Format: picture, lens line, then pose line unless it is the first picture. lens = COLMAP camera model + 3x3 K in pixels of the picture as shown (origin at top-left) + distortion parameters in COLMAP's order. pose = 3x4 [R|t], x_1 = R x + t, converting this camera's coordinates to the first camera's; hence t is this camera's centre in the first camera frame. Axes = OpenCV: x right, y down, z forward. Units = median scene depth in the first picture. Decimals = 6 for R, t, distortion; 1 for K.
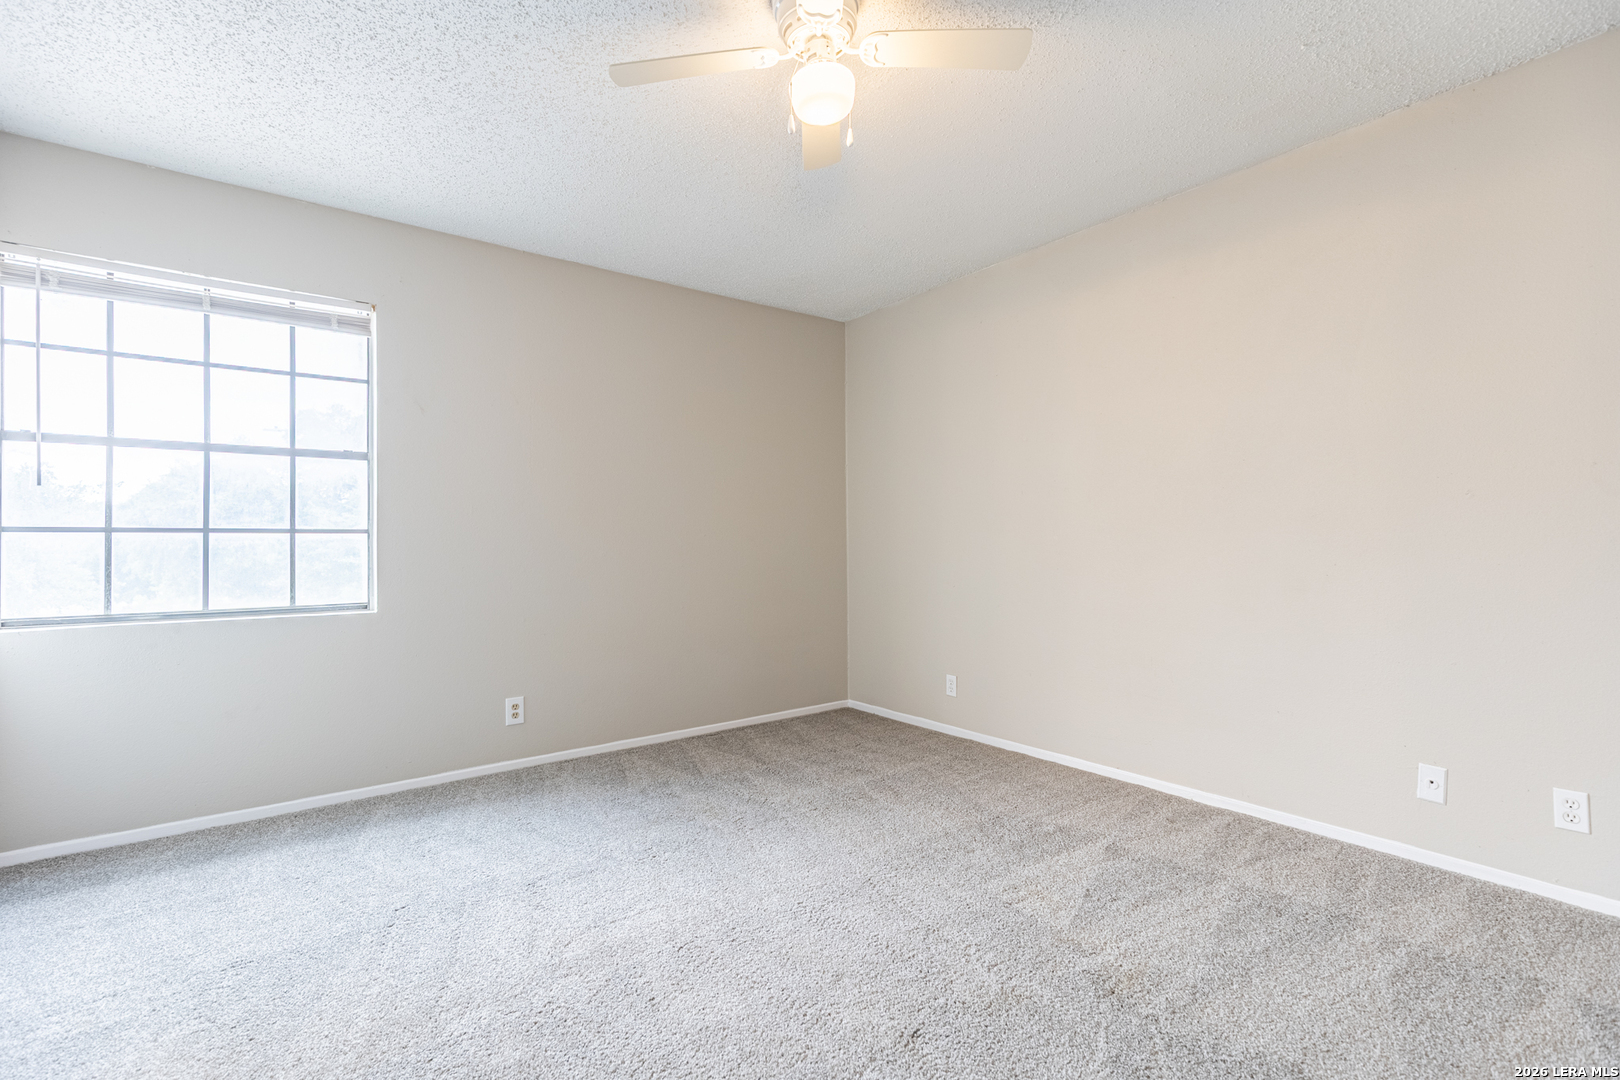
lens RADIAL K [[730.6, 0, 822.5], [0, 730.6, 538.4], [0, 0, 1]] dist [0.005187, -0.002116]
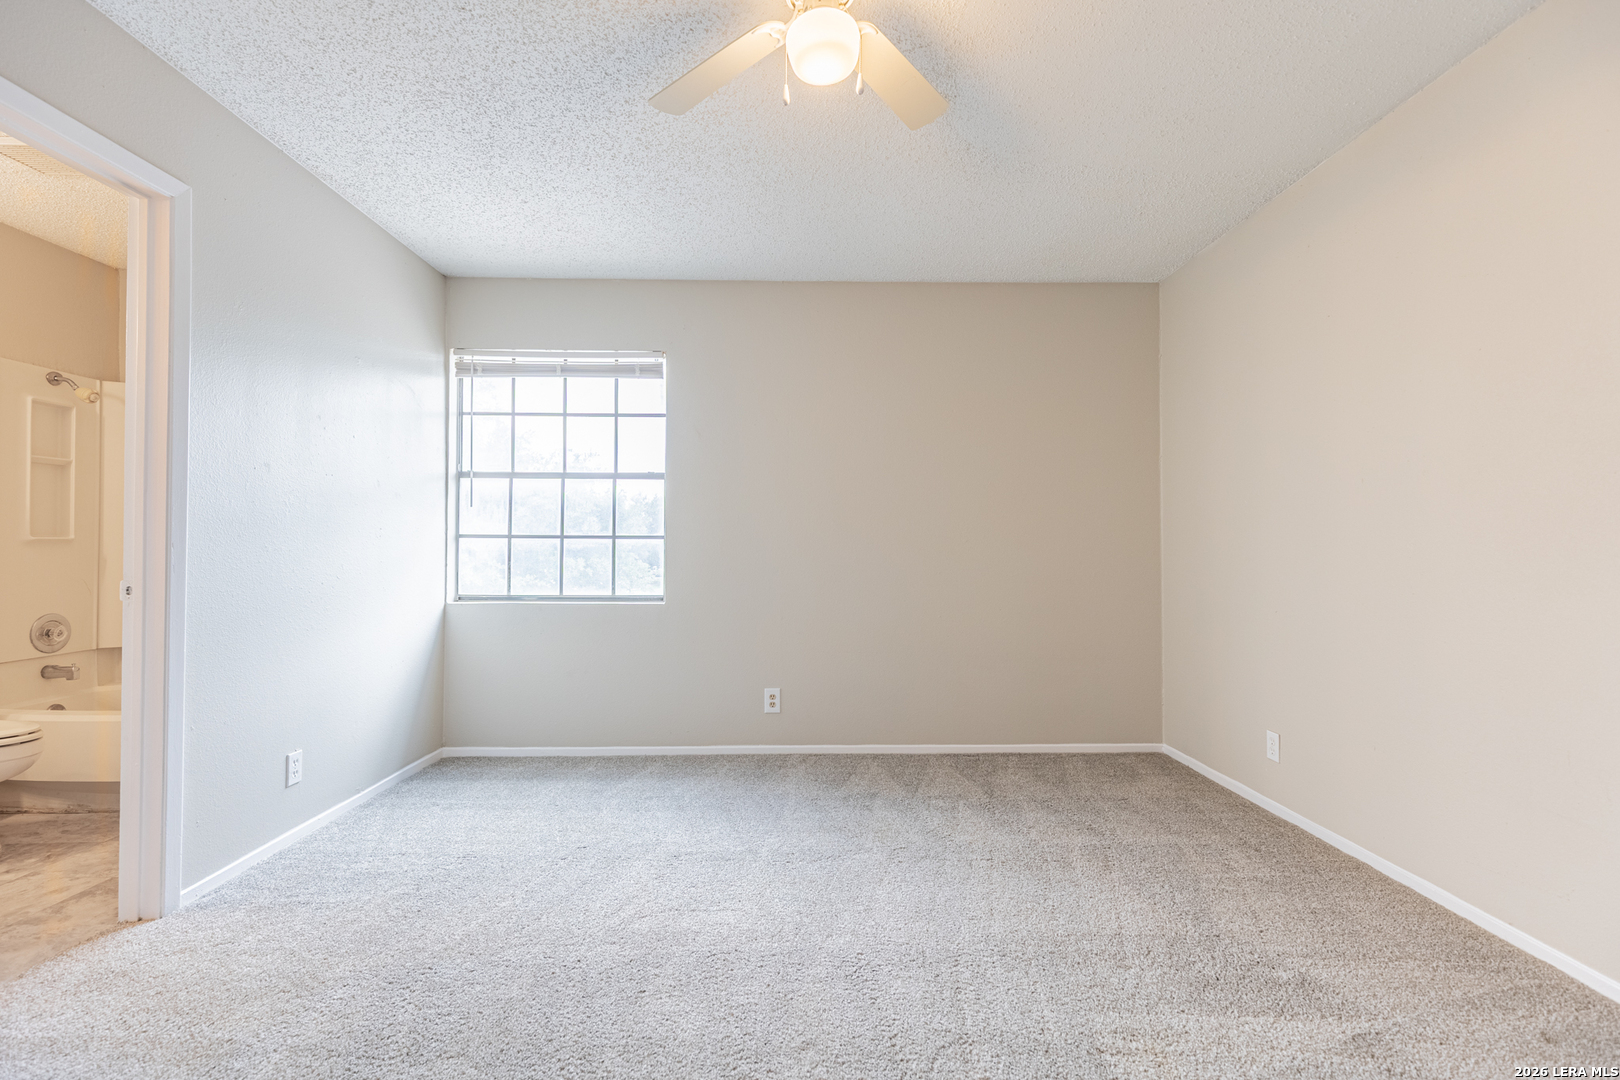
lens RADIAL K [[730.6, 0, 817.8], [0, 730.6, 538.1], [0, 0, 1]] dist [0.005187, -0.002116]
pose [[0.806894, -0.000289, -0.590696, 0.322629], [-0.005418, 0.999954, -0.007889, -0.000210], [0.590671, 0.009566, 0.806856, 0.174092]]
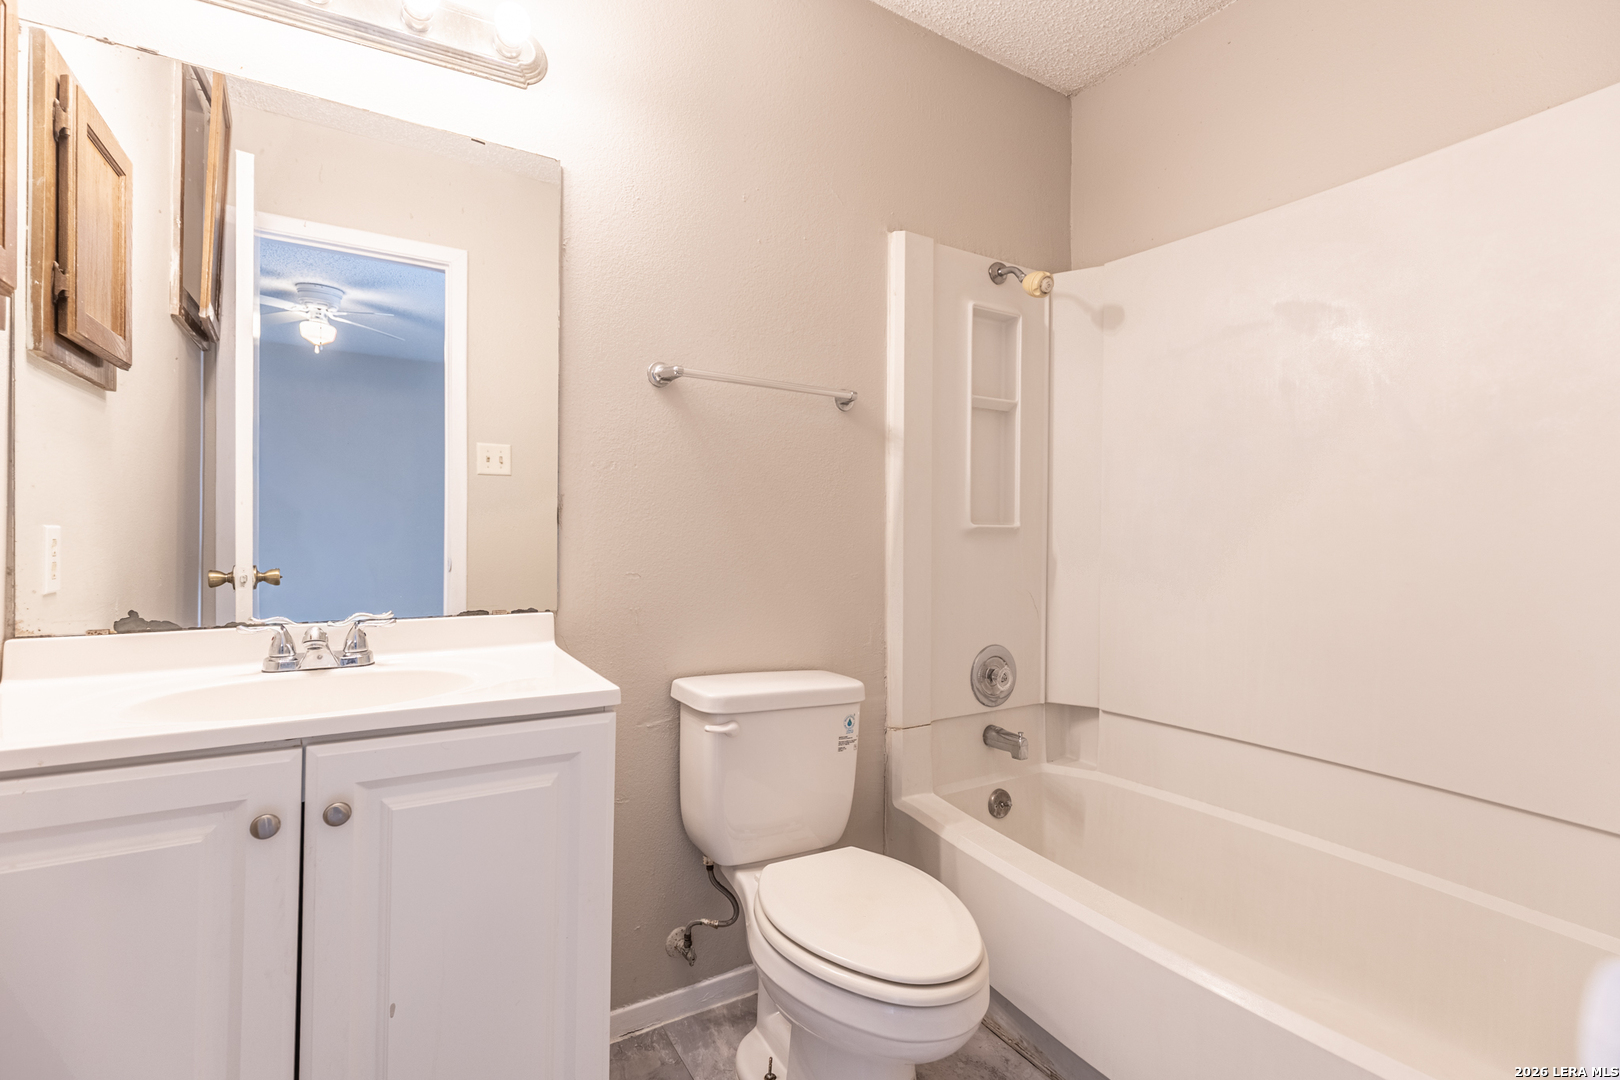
lens RADIAL K [[730.6, 0, 822.7], [0, 730.6, 534.1], [0, 0, 1]] dist [0.005187, -0.002116]
pose [[-0.095016, 0.006937, -0.995452, -0.559970], [-0.006848, 0.999948, 0.007622, 0.000957], [0.995452, 0.007541, -0.094963, 0.287347]]
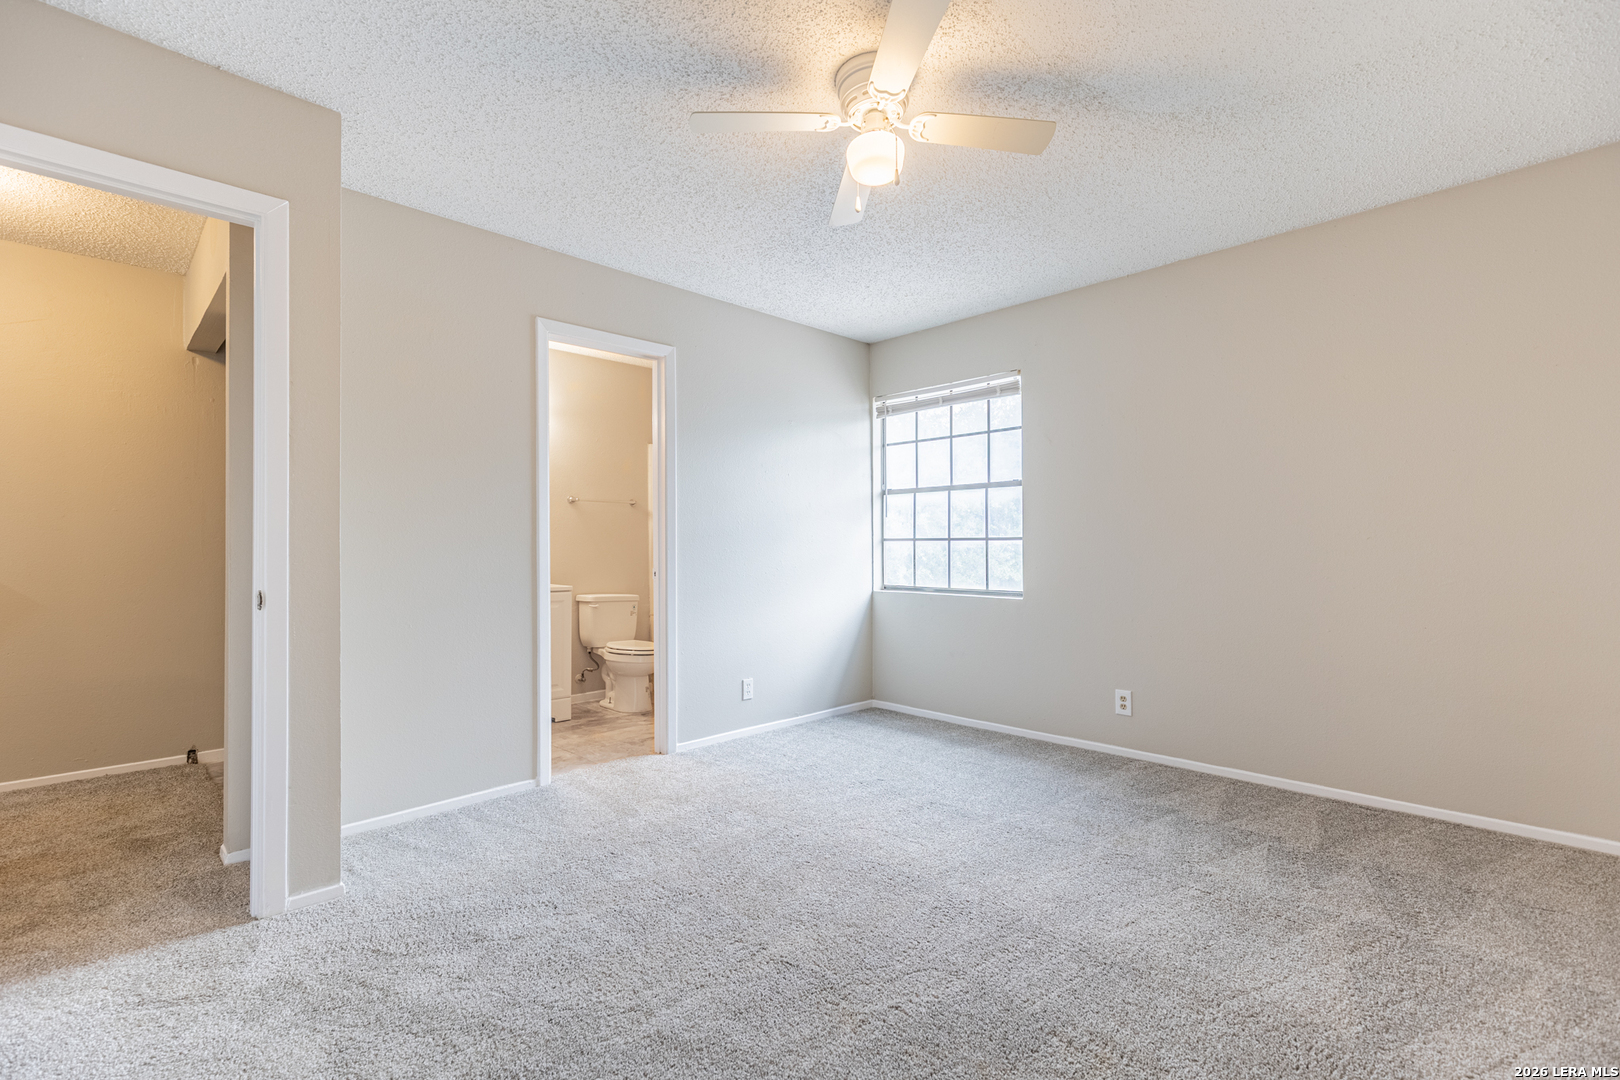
lens RADIAL K [[730.6, 0, 807.0], [0, 730.6, 536.8], [0, 0, 1]] dist [0.005187, -0.002116]
pose [[0.114569, -0.008846, -0.993376, 0.690545], [0.007240, 0.999941, -0.008069, -0.005216], [0.993389, -0.006268, 0.114626, 0.469282]]
